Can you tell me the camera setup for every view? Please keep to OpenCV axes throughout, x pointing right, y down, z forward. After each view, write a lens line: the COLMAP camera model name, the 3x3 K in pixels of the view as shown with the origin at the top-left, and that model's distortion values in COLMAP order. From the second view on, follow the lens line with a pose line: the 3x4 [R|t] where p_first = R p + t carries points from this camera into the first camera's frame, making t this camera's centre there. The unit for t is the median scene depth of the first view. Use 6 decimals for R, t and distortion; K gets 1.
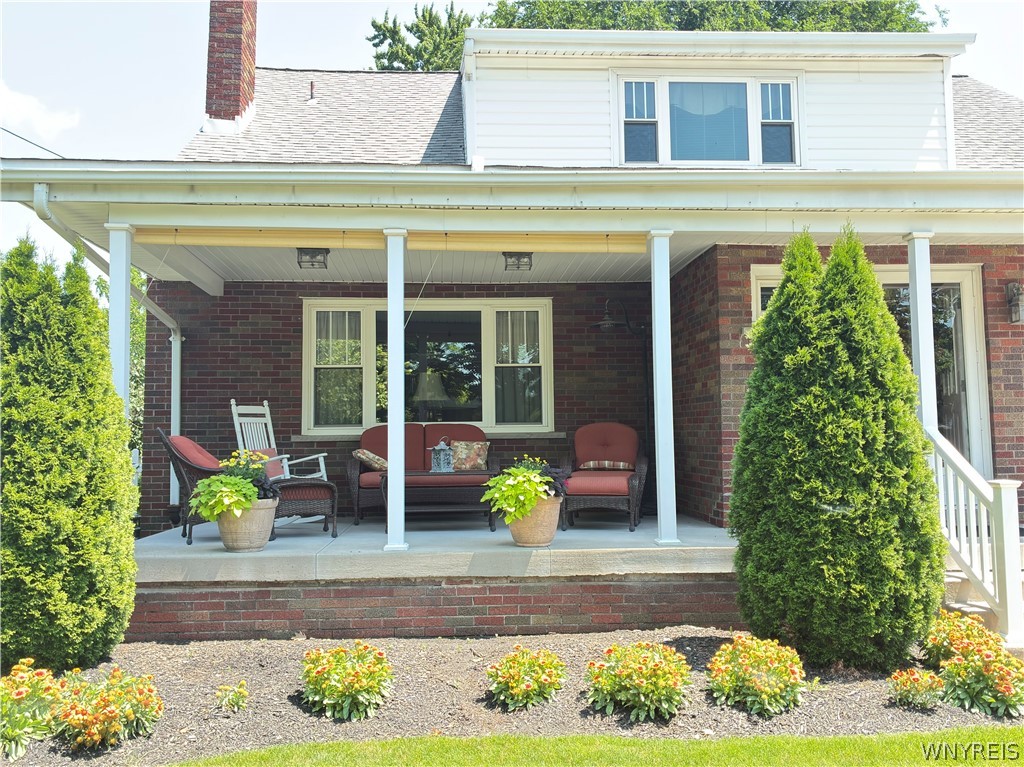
lens RADIAL K [[942.3, 0, 524.7], [0, 942.3, 380.6], [0, 0, 1]] dist [0.023892, -0.008313]
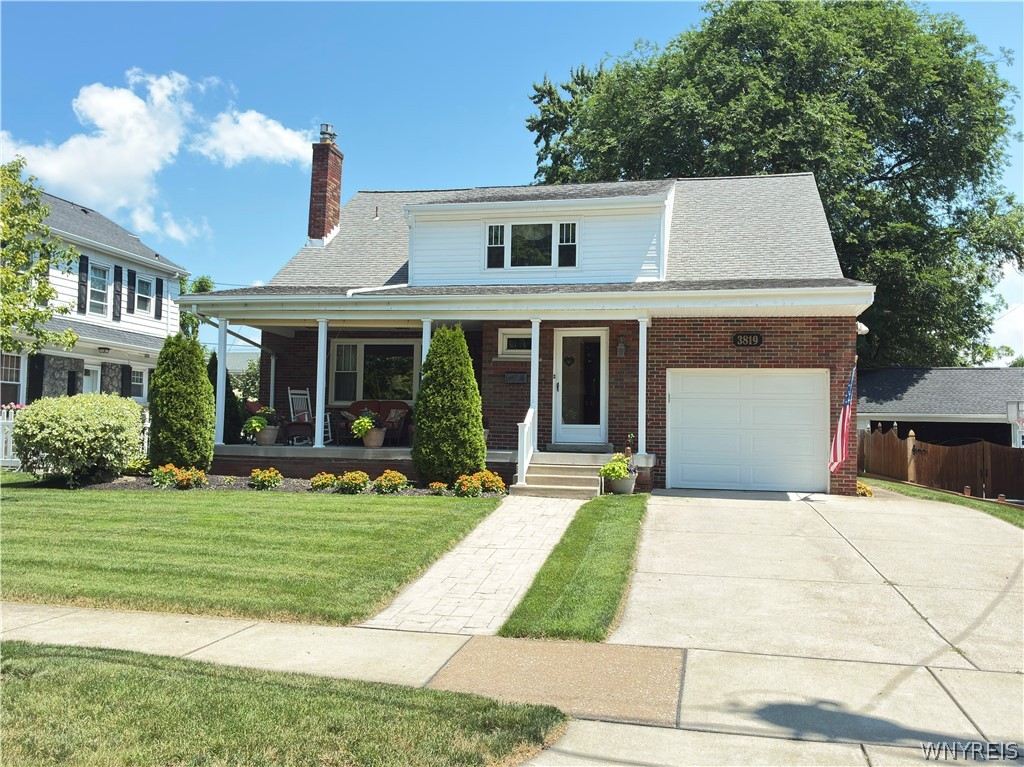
lens RADIAL K [[897.0, 0, 512.0], [0, 897.0, 383.5], [0, 0, 1]] dist [0.054673, -0.007091]
pose [[0.965098, 0.016346, -0.261378, 0.957736], [-0.013404, 0.999825, 0.013034, -0.028437], [0.261546, -0.009076, 0.965148, -1.145446]]
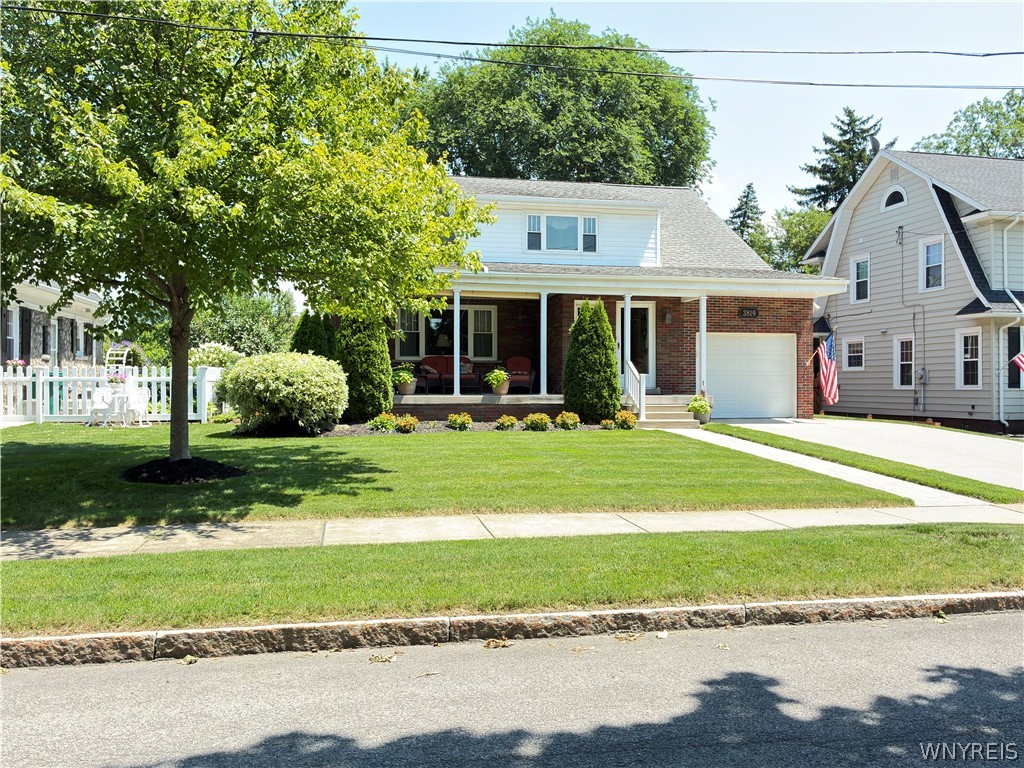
lens RADIAL K [[768.5, 0, 512.0], [0, 768.5, 384.0], [0, 0, 1]] dist [0.026651, 0.001719]
pose [[0.991860, 0.014187, 0.126539, -0.265638], [-0.023103, 0.997330, 0.069270, -0.034510], [-0.125218, -0.071629, 0.989540, -1.450900]]
